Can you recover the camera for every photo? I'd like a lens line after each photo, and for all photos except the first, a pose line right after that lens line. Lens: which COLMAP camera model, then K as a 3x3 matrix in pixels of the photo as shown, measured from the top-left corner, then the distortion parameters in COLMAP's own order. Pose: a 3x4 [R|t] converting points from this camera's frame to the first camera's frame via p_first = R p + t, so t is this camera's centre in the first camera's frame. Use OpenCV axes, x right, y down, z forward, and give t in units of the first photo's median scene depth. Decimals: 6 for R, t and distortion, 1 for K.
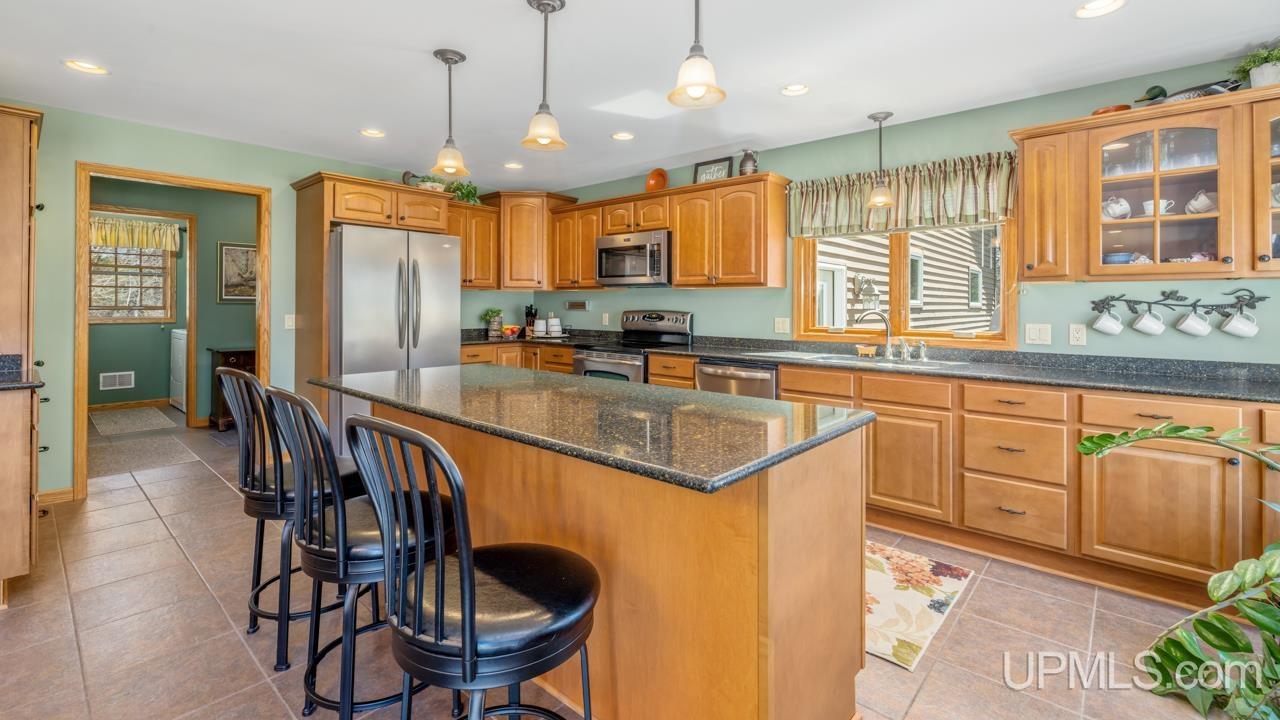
lens RADIAL K [[560.6, 0, 649.2], [0, 560.6, 325.1], [0, 0, 1]] dist [0.011671, -0.000569]
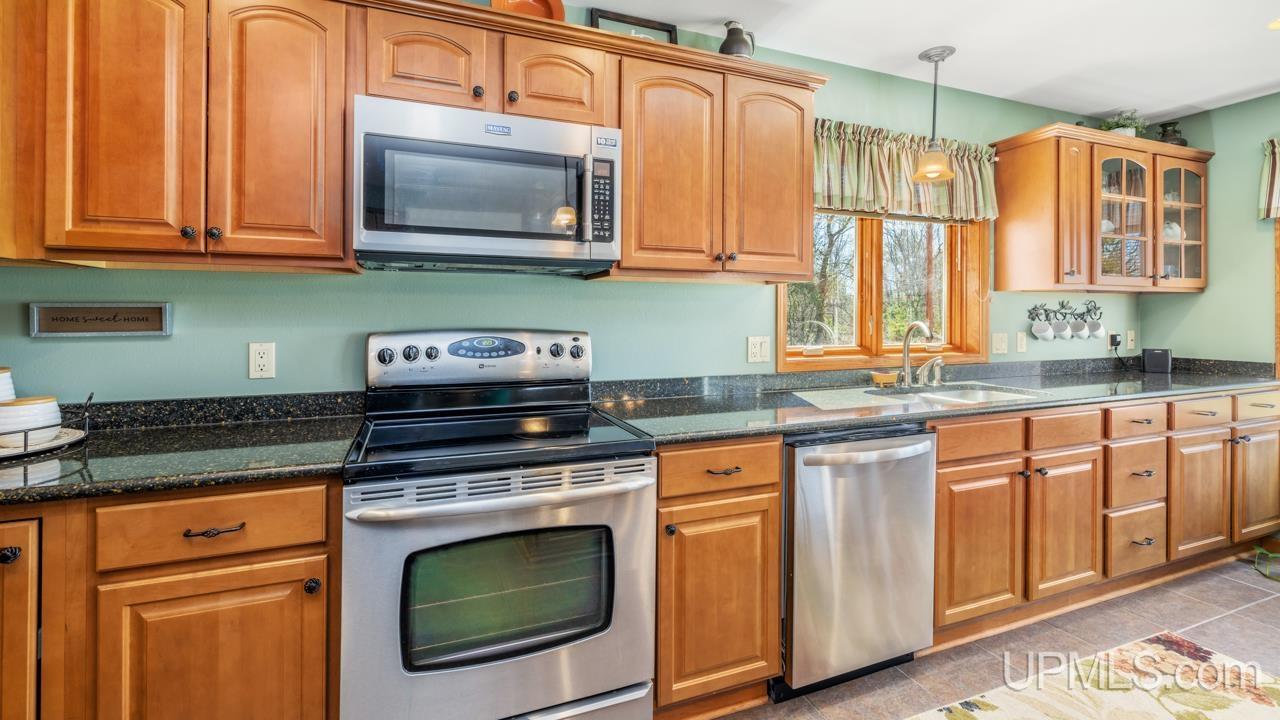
lens RADIAL K [[560.6, 0, 620.8], [0, 560.6, 321.6], [0, 0, 1]] dist [0.011671, -0.000569]
pose [[0.455985, -0.009581, 0.889936, -0.355950], [0.039186, 0.999188, -0.009321, -0.029520], [-0.889124, 0.039123, 0.455990, 0.872391]]
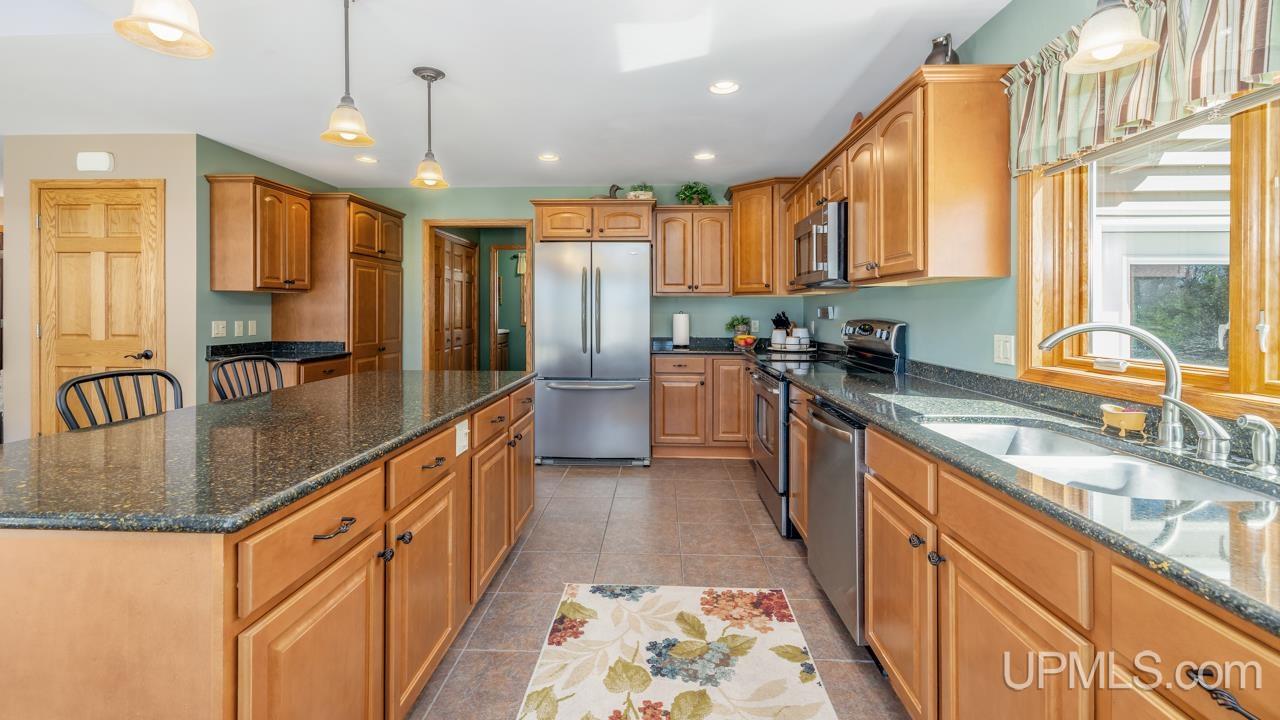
lens RADIAL K [[560.6, 0, 651.6], [0, 560.6, 326.2], [0, 0, 1]] dist [0.011671, -0.000569]
pose [[0.626529, 0.015717, -0.779239, 0.451229], [-0.024792, 0.999693, 0.000230, -0.013429], [0.779003, 0.019175, 0.626727, 0.427278]]
